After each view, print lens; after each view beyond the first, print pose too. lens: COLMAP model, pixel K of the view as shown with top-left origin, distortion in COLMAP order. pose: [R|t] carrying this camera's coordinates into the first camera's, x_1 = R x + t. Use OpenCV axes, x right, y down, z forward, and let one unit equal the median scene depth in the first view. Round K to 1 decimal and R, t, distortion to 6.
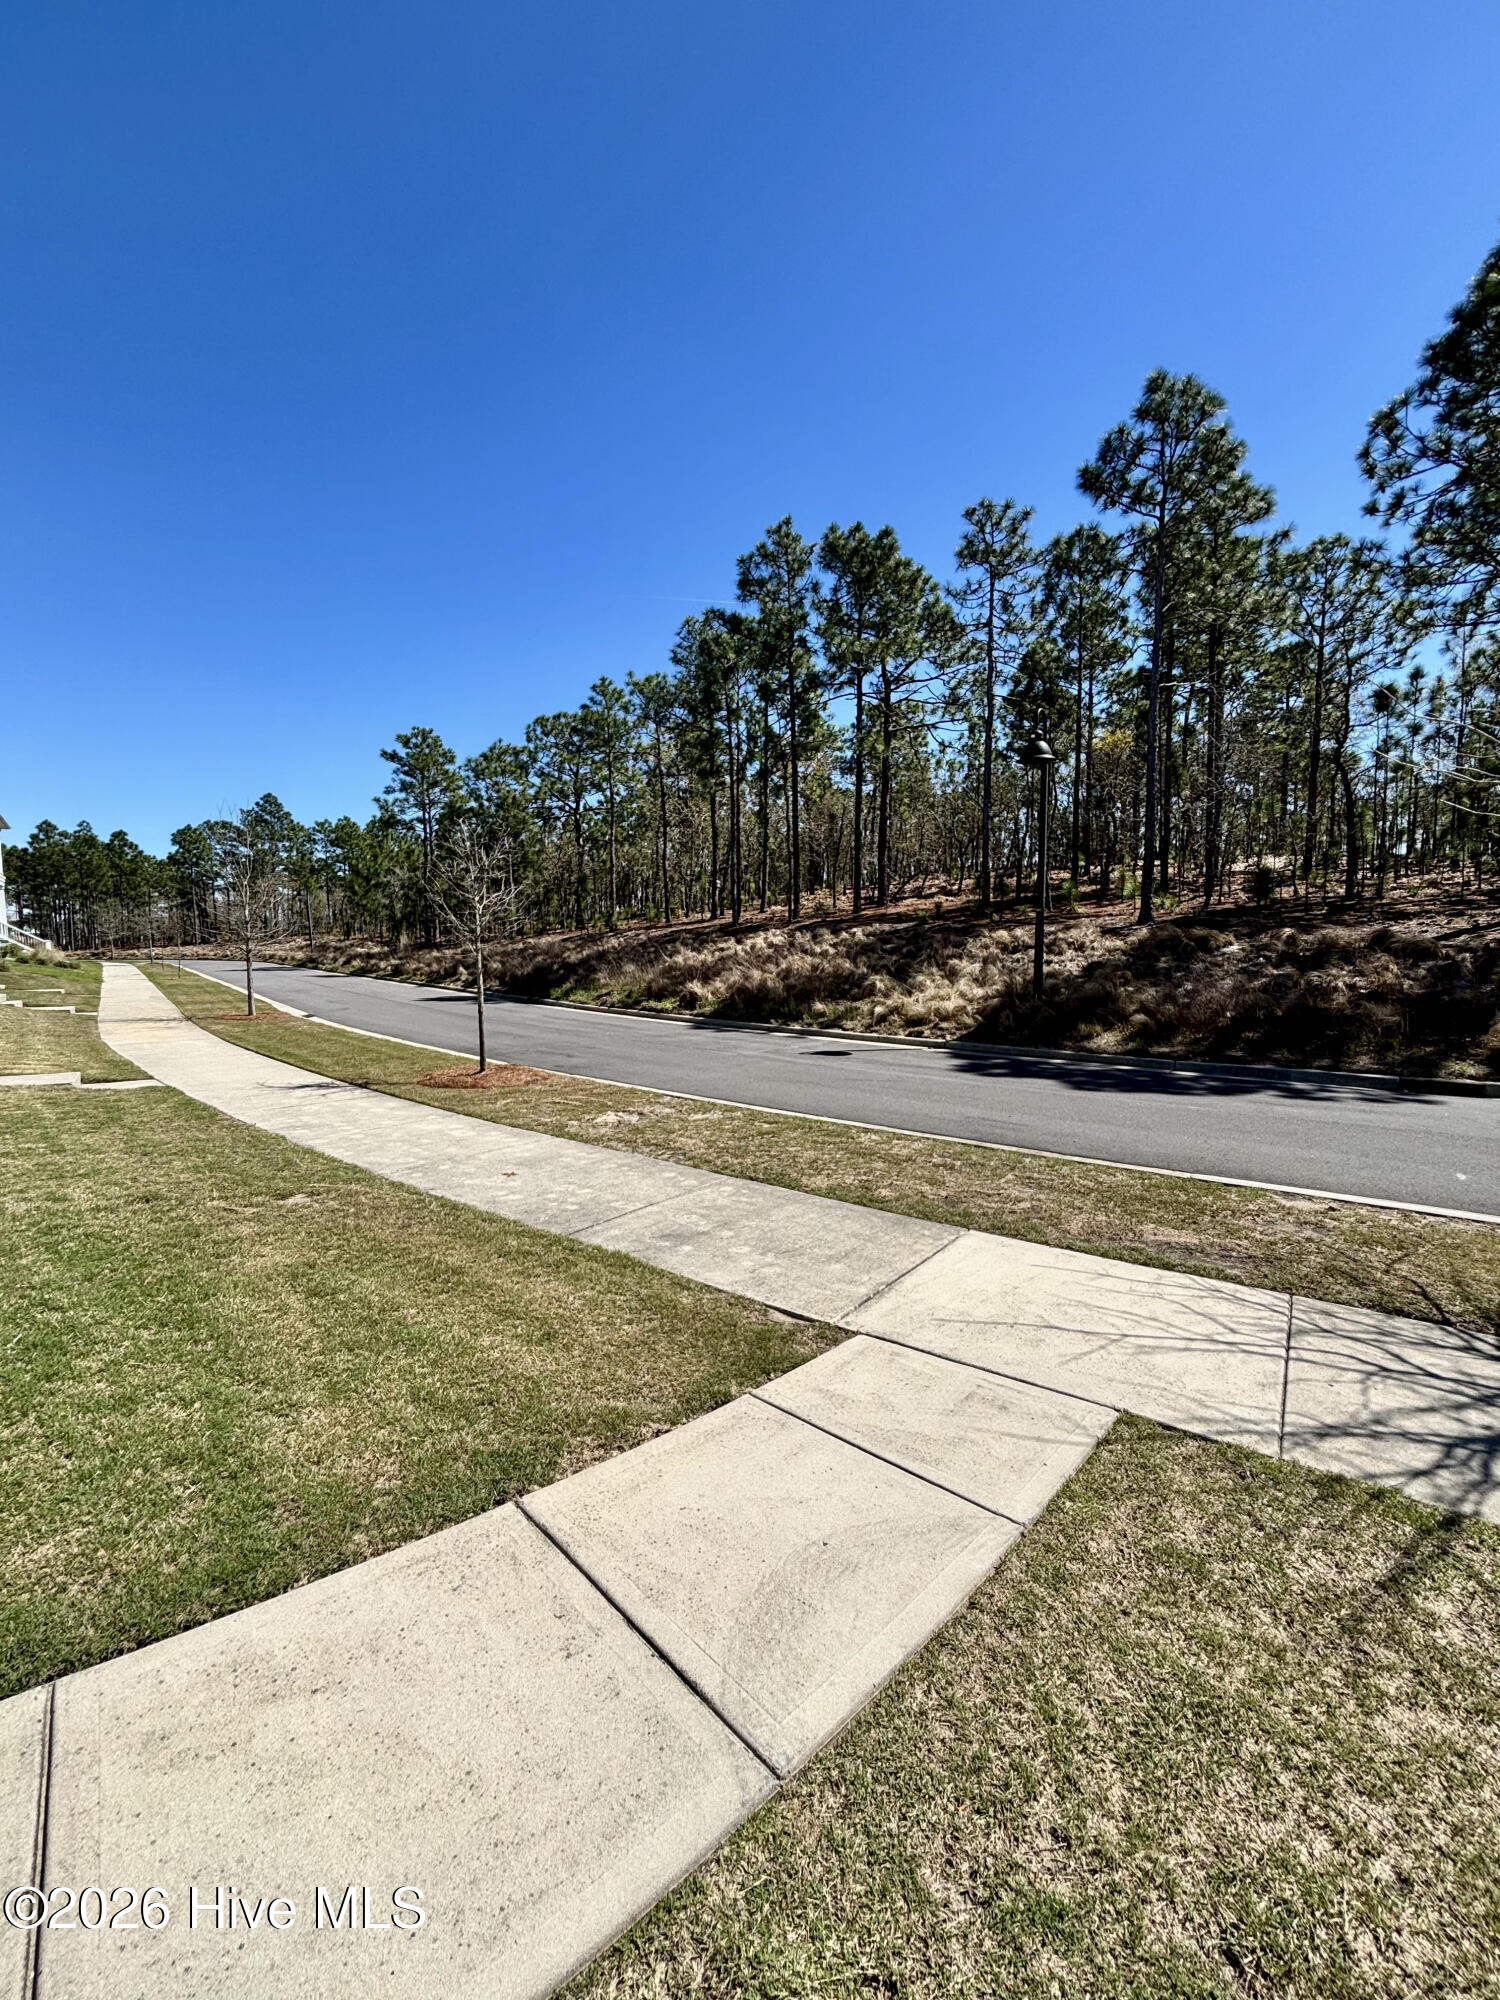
lens RADIAL K [[801.2, 0, 752.7], [0, 801.2, 999.1], [0, 0, 1]] dist [-0.005765, 0.002736]
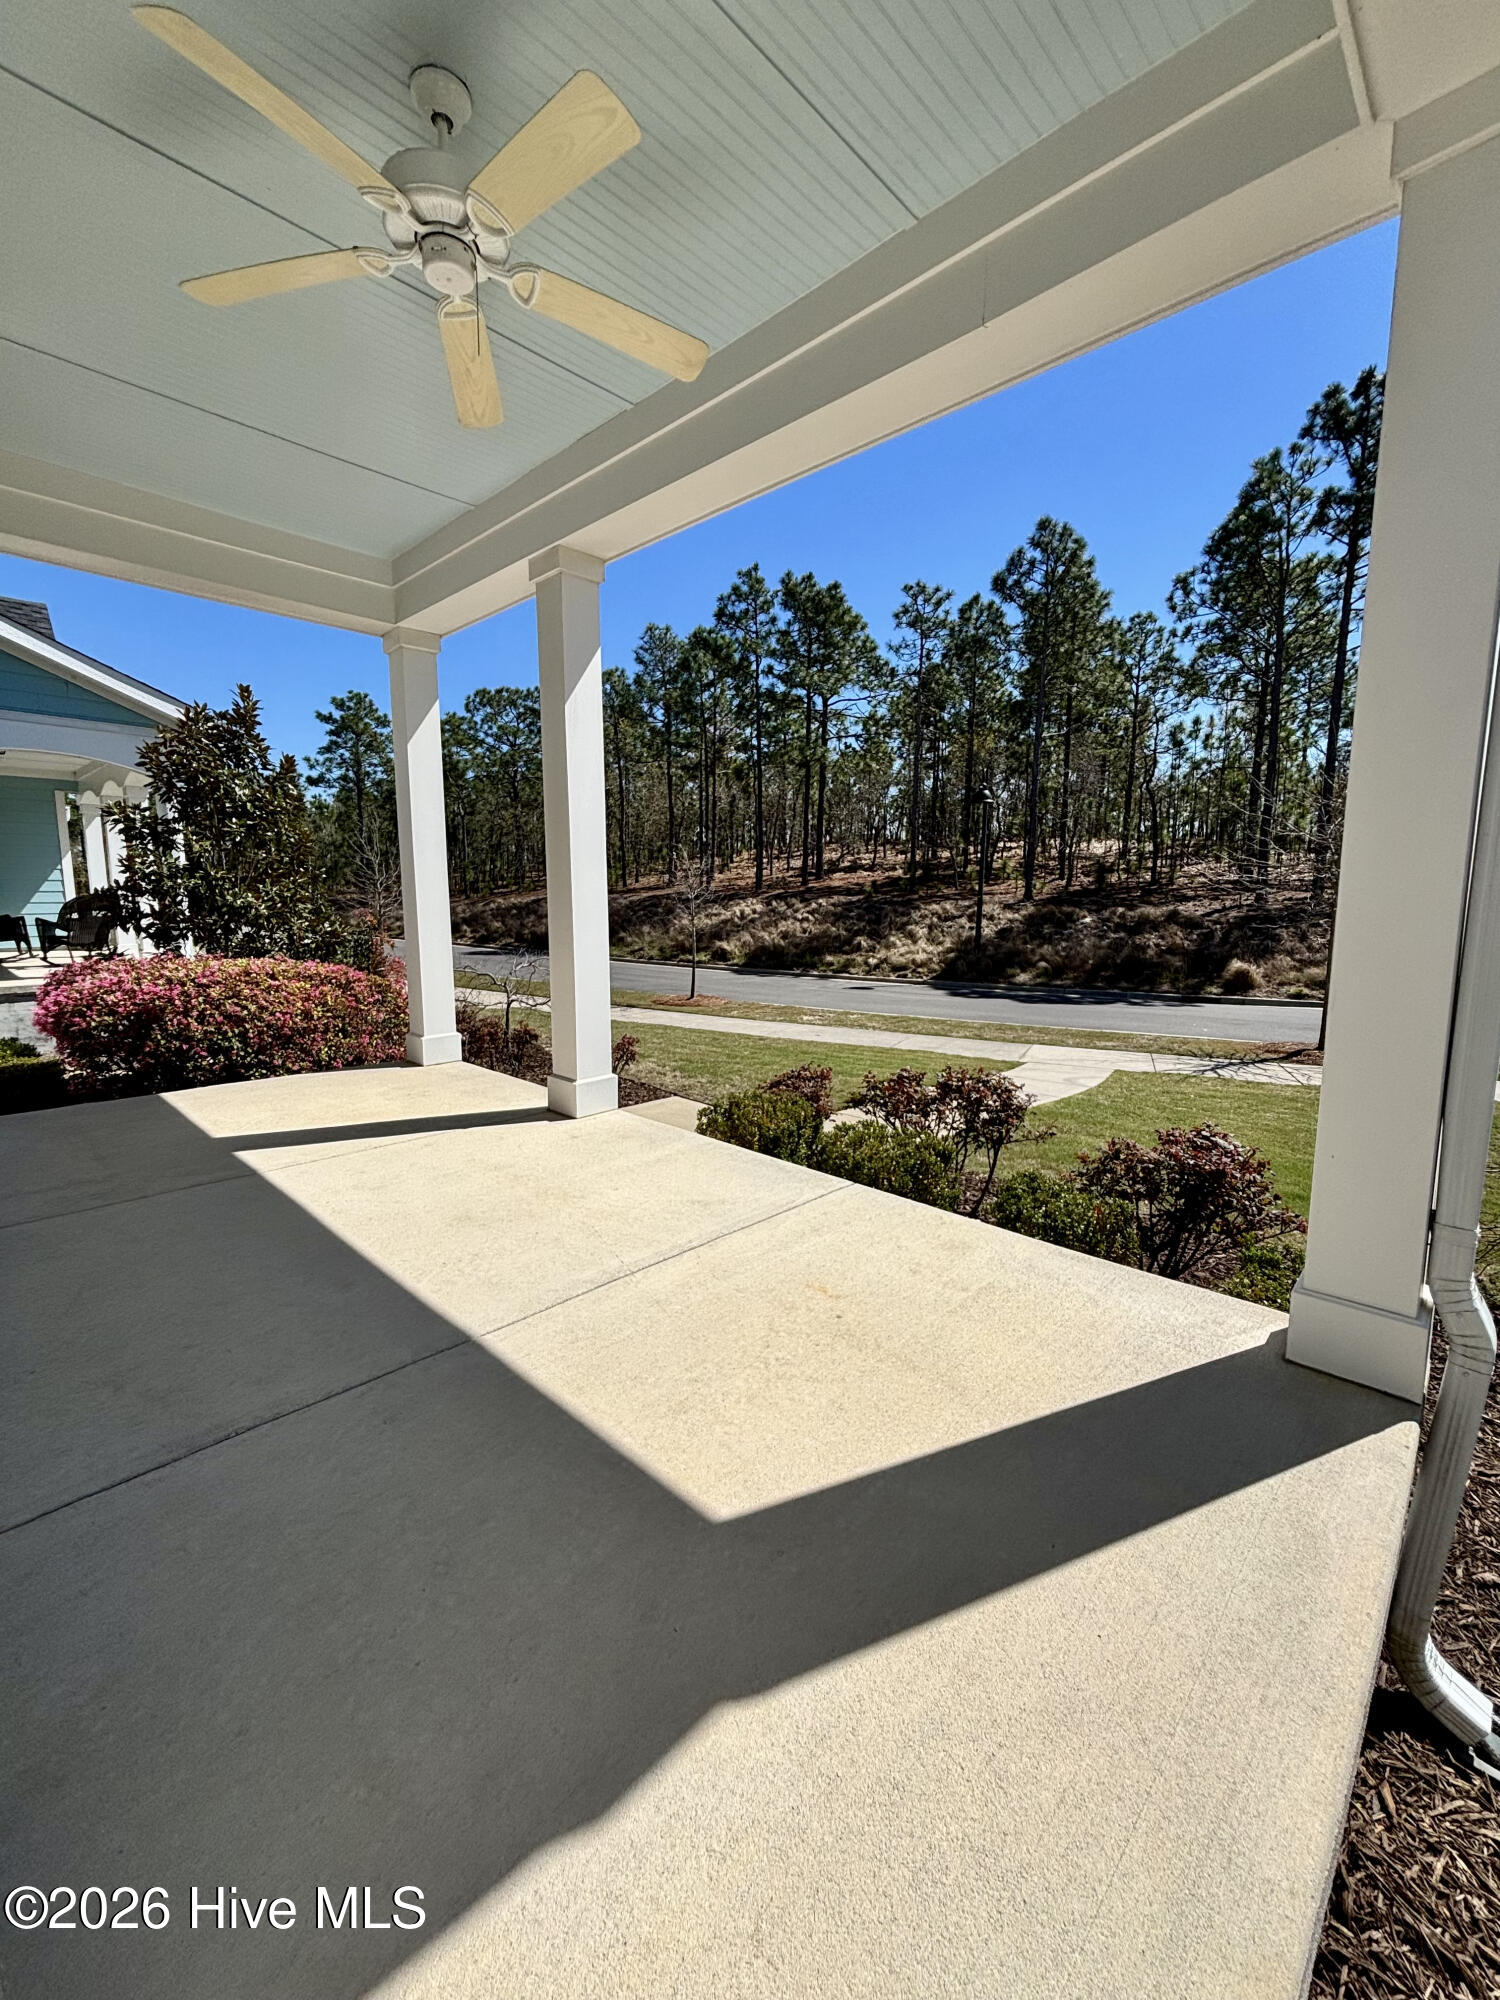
lens RADIAL K [[801.2, 0, 750.8], [0, 801.2, 990.5], [0, 0, 1]] dist [-0.005765, 0.002736]
pose [[0.981974, -0.012250, 0.188616, -0.290715], [0.002890, 0.998754, 0.049822, -0.004830], [-0.188992, -0.048379, 0.980786, -0.350437]]
